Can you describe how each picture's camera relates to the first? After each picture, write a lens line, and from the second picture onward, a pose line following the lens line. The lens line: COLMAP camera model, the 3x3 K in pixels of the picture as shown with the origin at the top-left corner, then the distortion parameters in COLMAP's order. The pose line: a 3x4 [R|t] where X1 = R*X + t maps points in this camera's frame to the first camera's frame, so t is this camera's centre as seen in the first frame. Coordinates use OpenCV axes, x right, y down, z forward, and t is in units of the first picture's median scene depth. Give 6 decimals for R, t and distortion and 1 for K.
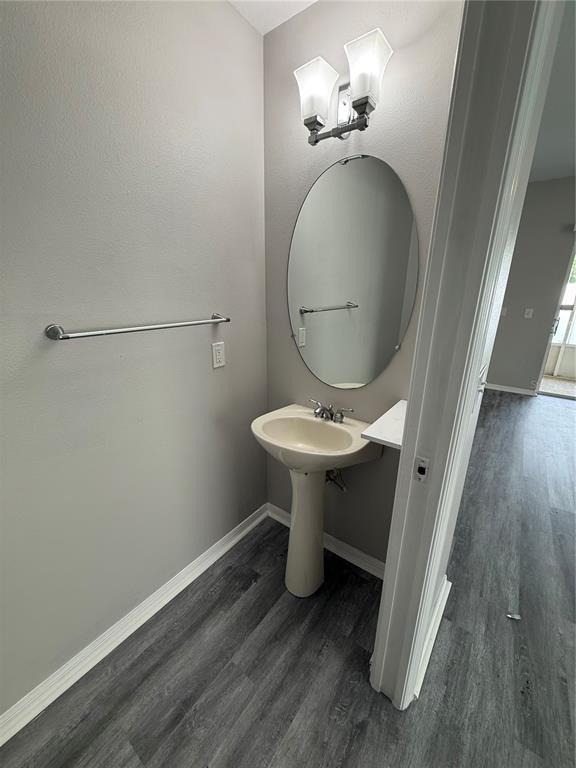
lens RADIAL K [[306.1, 0, 288.0], [0, 306.1, 384.0], [0, 0, 1]] dist [0.001065, -0.000015]
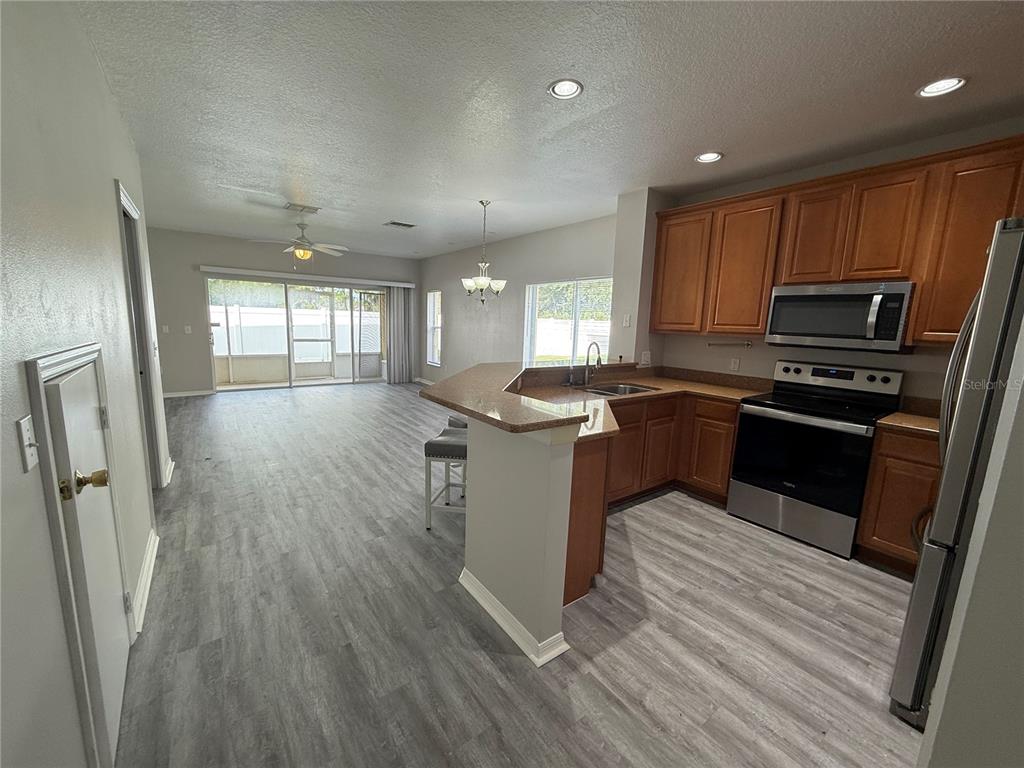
lens RADIAL K [[408.1, 0, 511.0], [0, 408.1, 384.1], [0, 0, 1]] dist [0.001065, -0.000015]
pose [[0.282422, -0.147433, 0.947893, -1.353938], [0.260636, 0.962742, 0.072087, 0.615117], [-0.923205, 0.226696, 0.310326, -2.039452]]
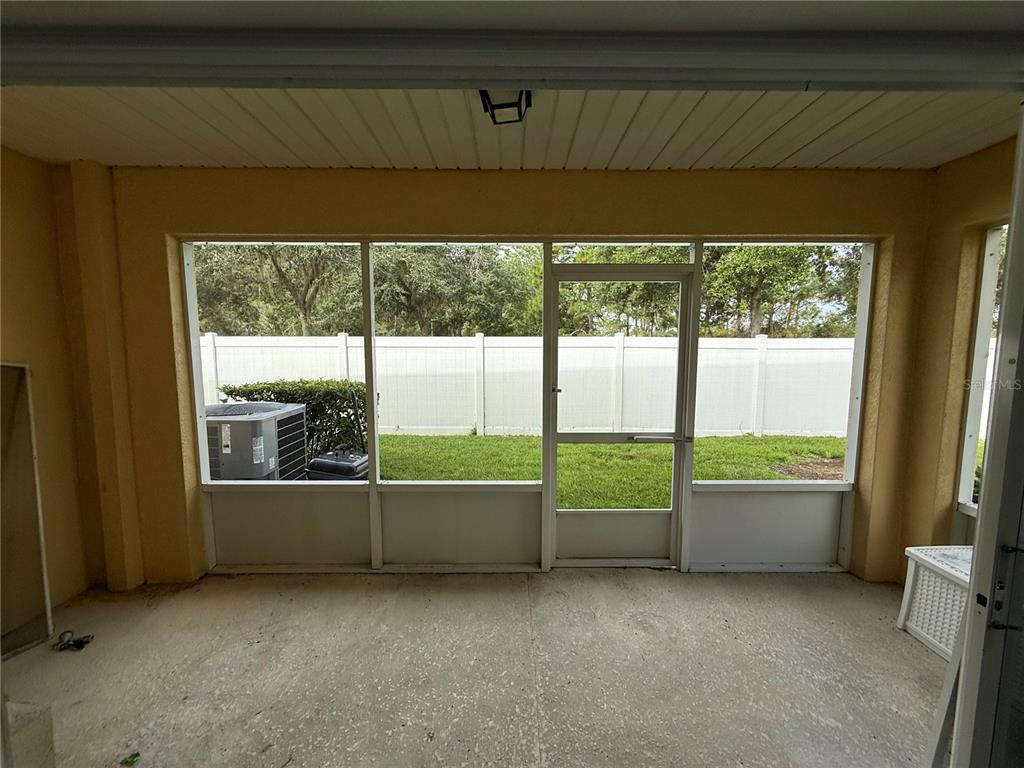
lens RADIAL K [[408.1, 0, 511.0], [0, 408.1, 384.1], [0, 0, 1]] dist [0.001065, -0.000015]
pose [[0.793100, -0.065980, 0.605507, 2.983598], [0.187965, 0.972107, -0.140272, -0.614620], [-0.579363, 0.225064, 0.783380, 1.920816]]
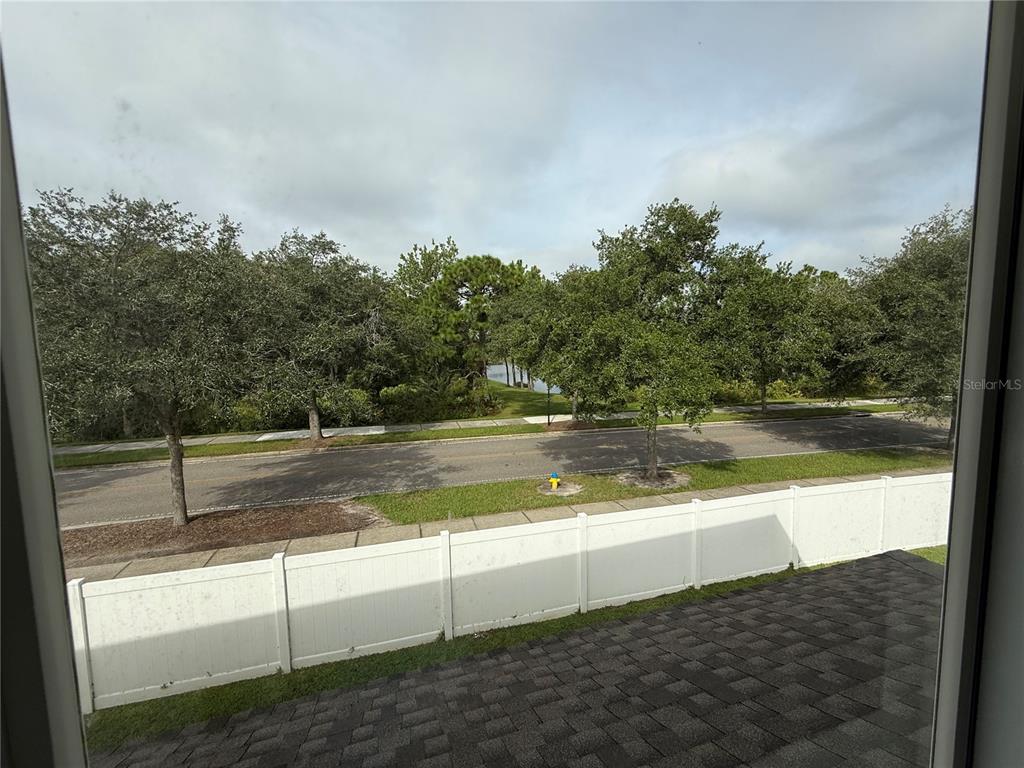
lens RADIAL K [[408.1, 0, 511.0], [0, 408.1, 384.1], [0, 0, 1]] dist [0.001065, -0.000015]
pose [[0.578032, -0.090461, 0.810984, 2.541687], [0.266312, 0.960333, -0.082694, -3.189486], [-0.771335, 0.263775, 0.579194, 2.225402]]
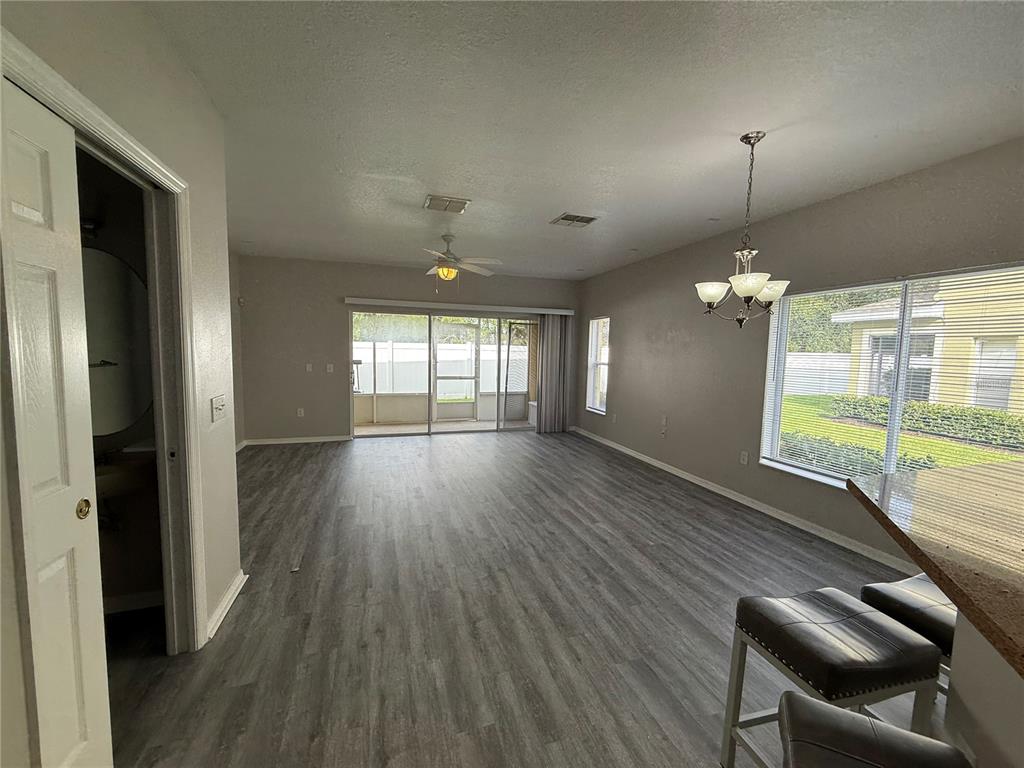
lens RADIAL K [[408.1, 0, 511.0], [0, 408.1, 384.1], [0, 0, 1]] dist [0.001065, -0.000015]
pose [[0.573948, -0.066254, 0.816207, -0.177847], [0.232045, 0.969027, -0.084513, 0.320302], [-0.785327, 0.237902, 0.571545, -1.094312]]
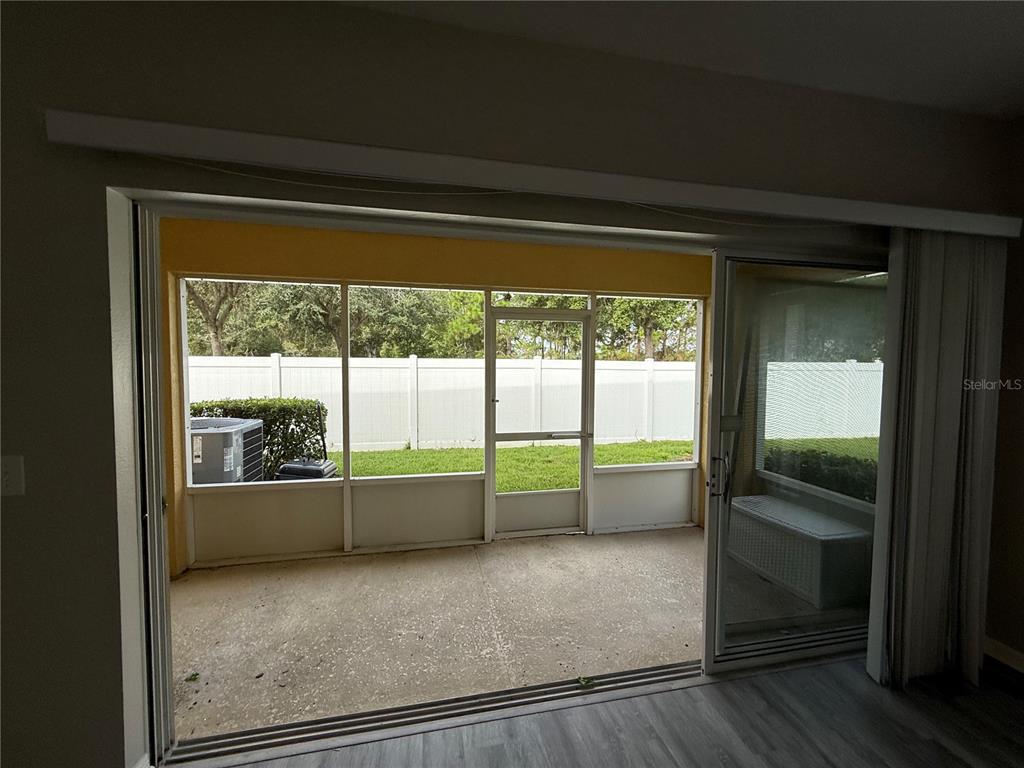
lens RADIAL K [[408.1, 0, 511.0], [0, 408.1, 384.1], [0, 0, 1]] dist [0.001065, -0.000015]
pose [[0.656819, -0.038332, 0.753073, 2.449260], [0.225950, 0.962821, -0.148061, -0.512071], [-0.719399, 0.267406, 0.641061, 1.567309]]
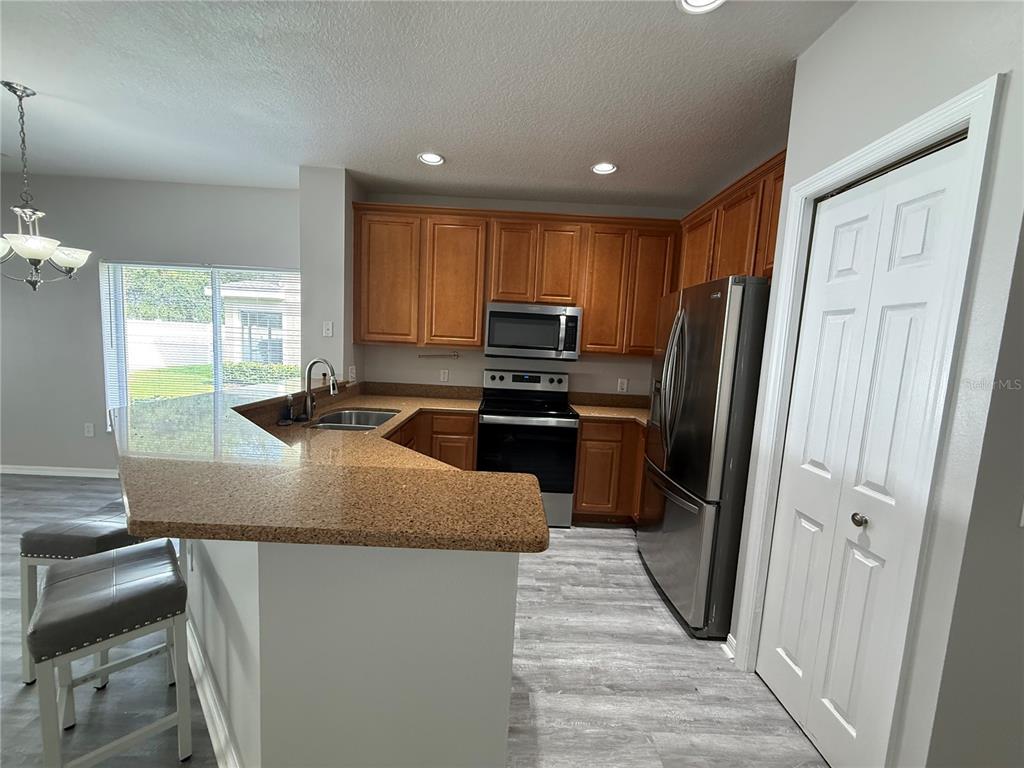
lens RADIAL K [[408.1, 0, 511.0], [0, 408.1, 384.1], [0, 0, 1]] dist [0.001065, -0.000015]
pose [[-0.606958, -0.120576, 0.785534, -0.763060], [0.187014, 0.938998, 0.288632, 0.415320], [-0.772417, 0.322093, -0.547383, -1.408925]]
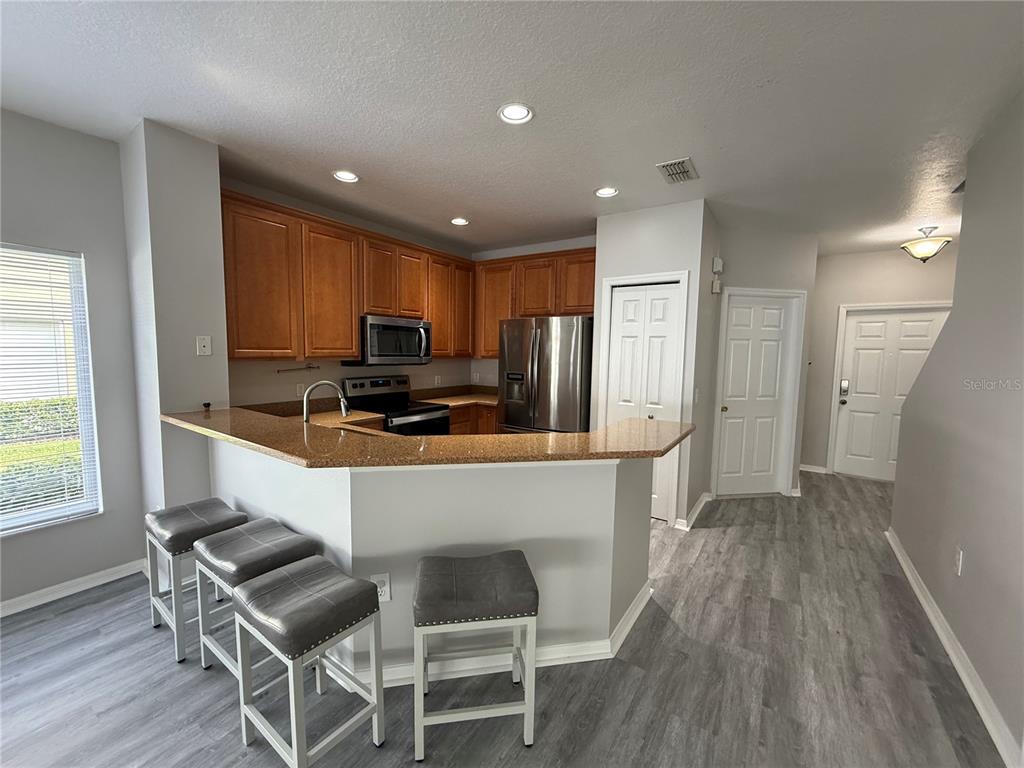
lens RADIAL K [[408.1, 0, 511.0], [0, 408.1, 384.1], [0, 0, 1]] dist [0.001065, -0.000015]
pose [[-0.998621, -0.022030, -0.047663, 0.518182], [-0.038692, 0.922378, 0.384346, -0.003866], [0.035496, 0.385660, -0.921958, -0.174124]]
